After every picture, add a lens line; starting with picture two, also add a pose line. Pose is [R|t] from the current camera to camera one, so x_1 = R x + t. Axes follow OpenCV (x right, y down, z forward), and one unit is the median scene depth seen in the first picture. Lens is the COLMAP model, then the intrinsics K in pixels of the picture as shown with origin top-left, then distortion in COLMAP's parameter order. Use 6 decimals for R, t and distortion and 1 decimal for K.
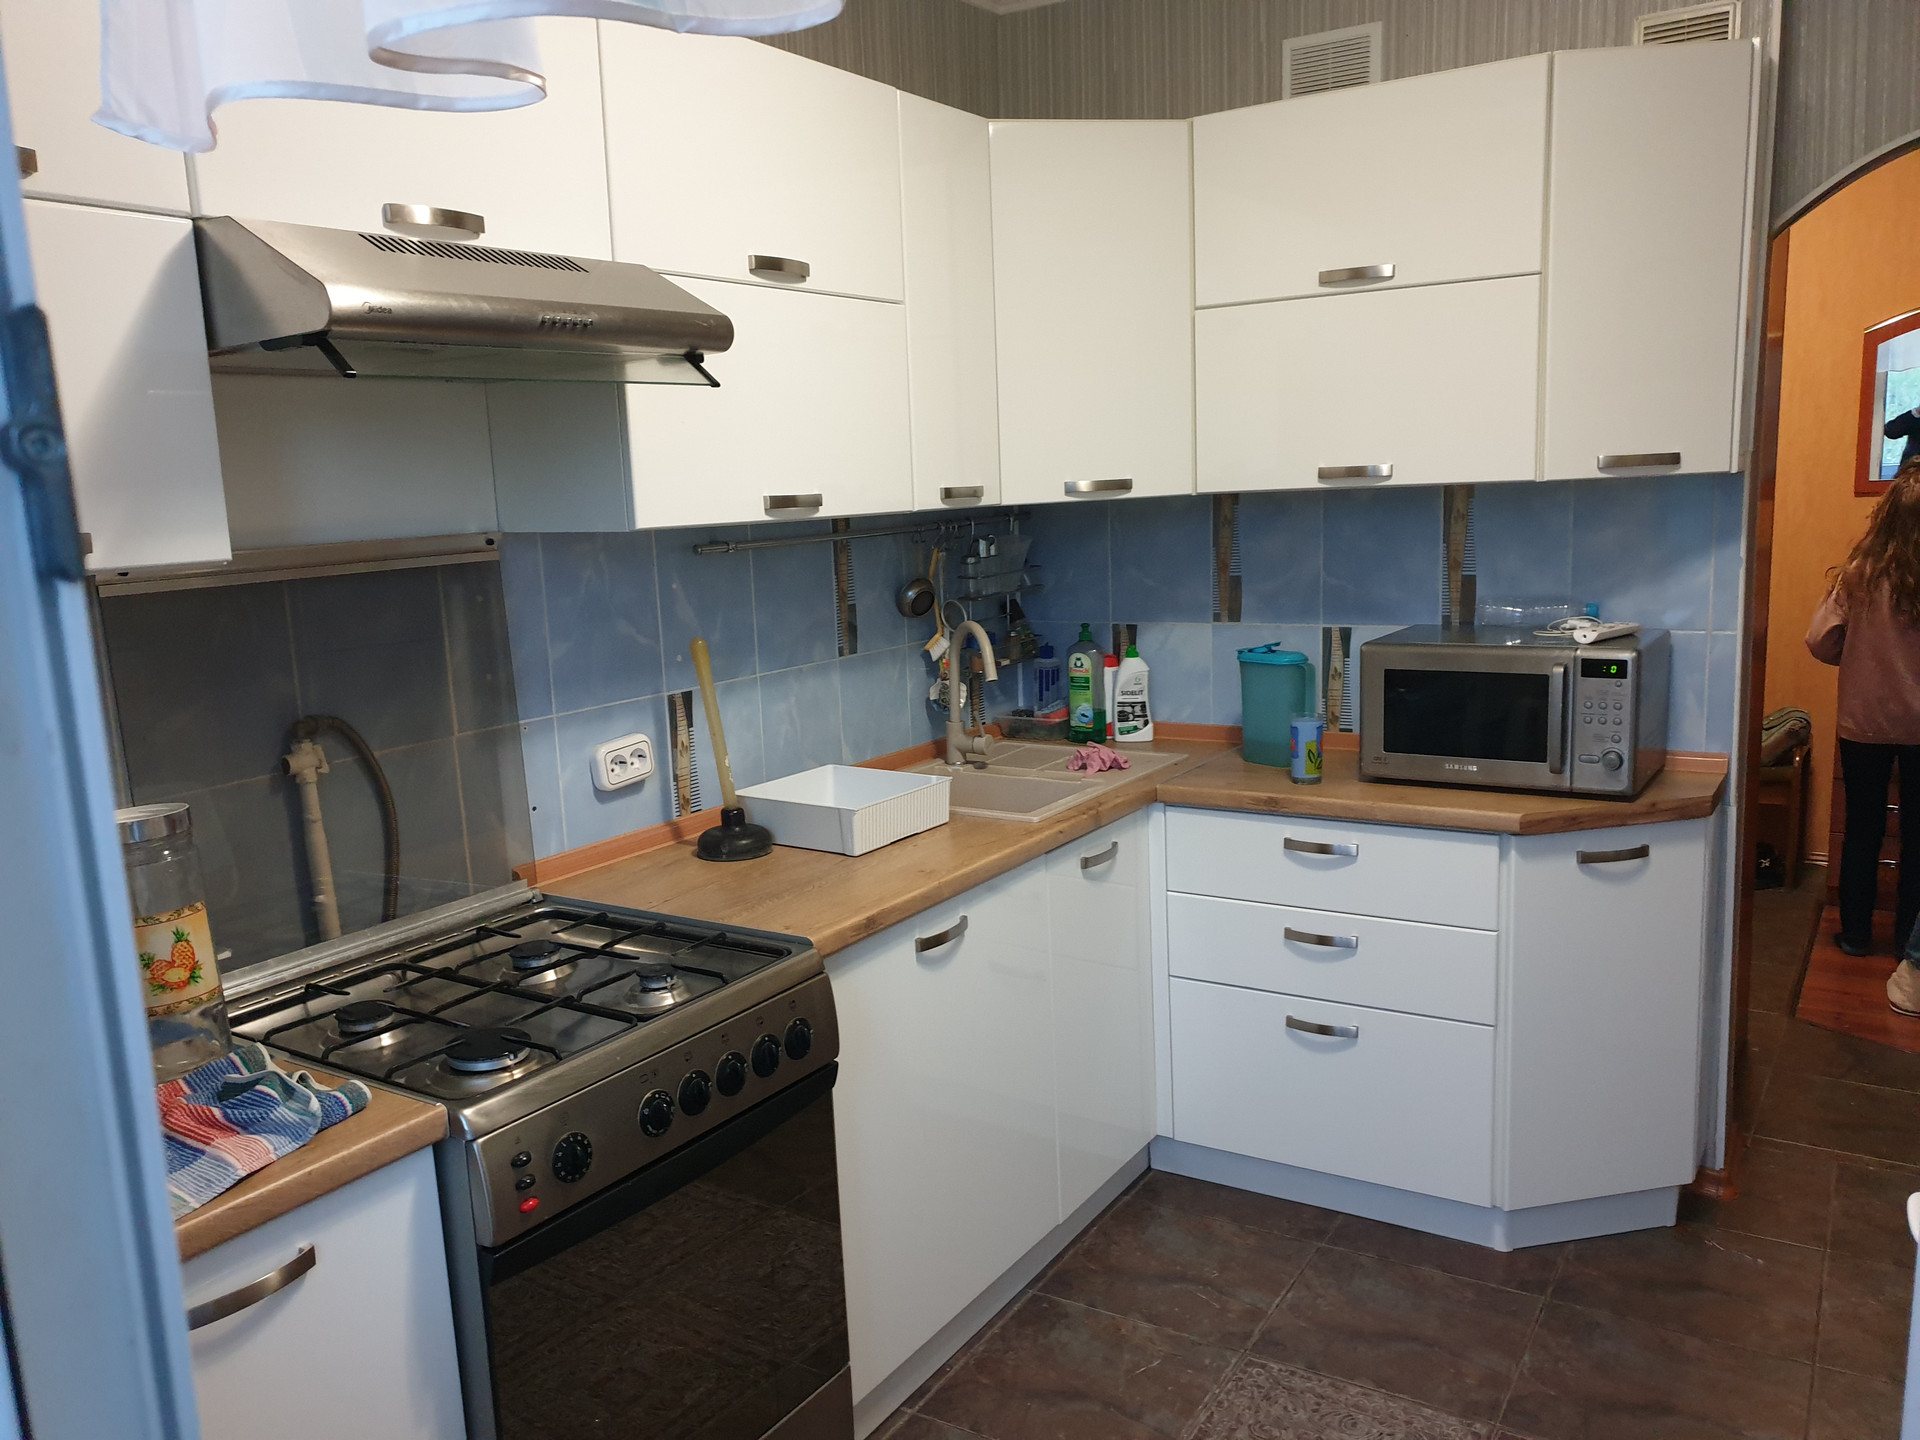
lens RADIAL K [[1445.2, 0, 958.6], [0, 1445.2, 723.4], [0, 0, 1]] dist [-0.002697, 0.013593]
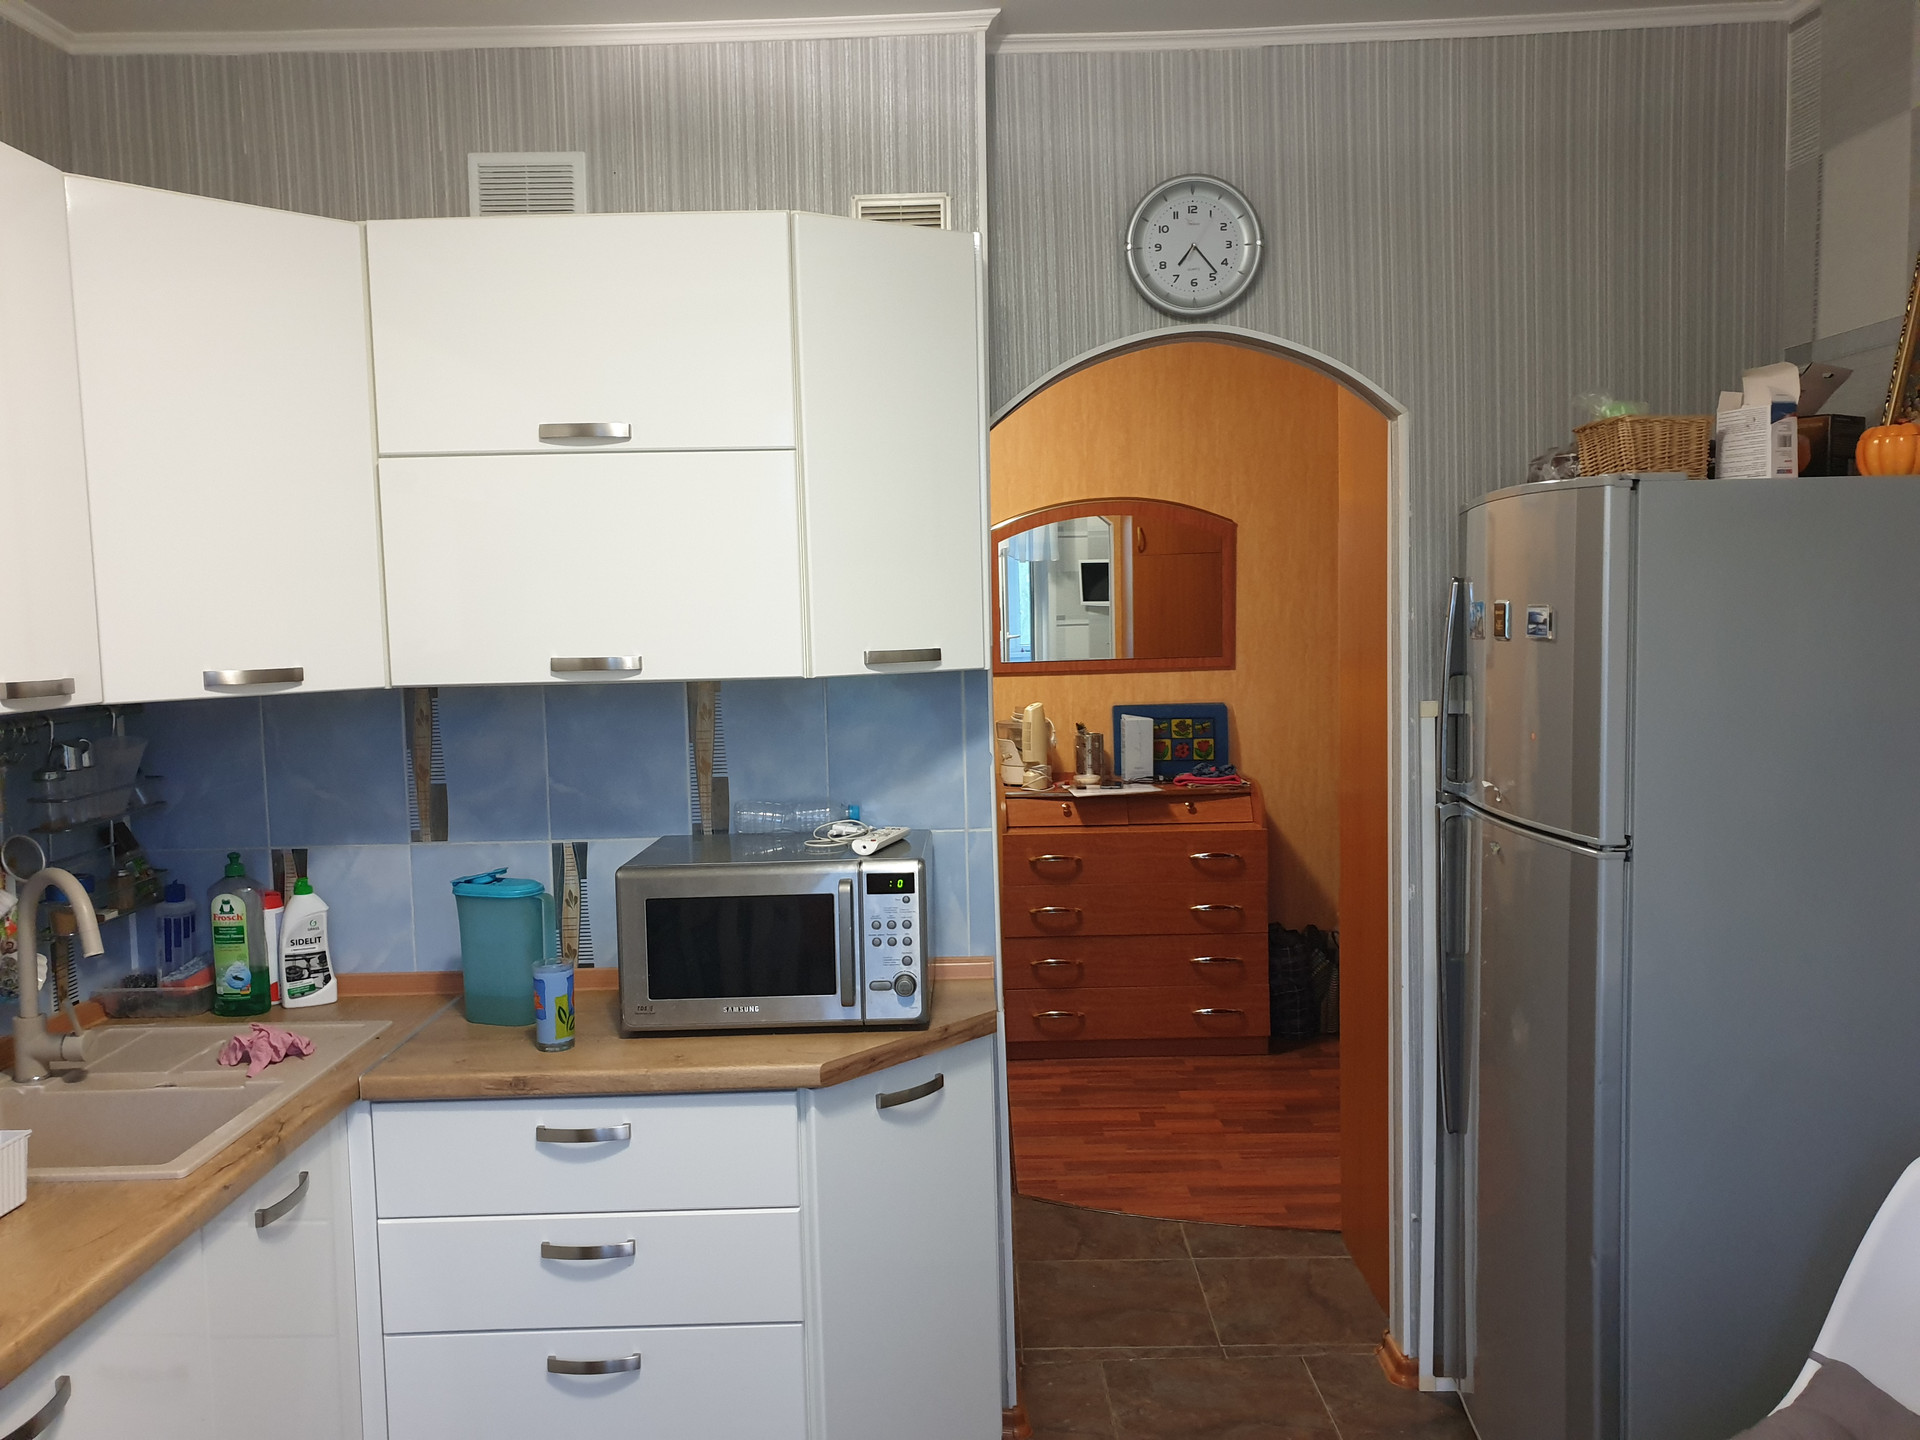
lens RADIAL K [[1460.3, 0, 918.8], [0, 1460.3, 730.8], [0, 0, 1]] dist [-0.011492, 0.098239]
pose [[0.849884, -0.021080, 0.526547, -0.010204], [0.073998, 0.994073, -0.079640, -0.050493], [-0.521748, 0.106648, 0.846407, 0.179422]]
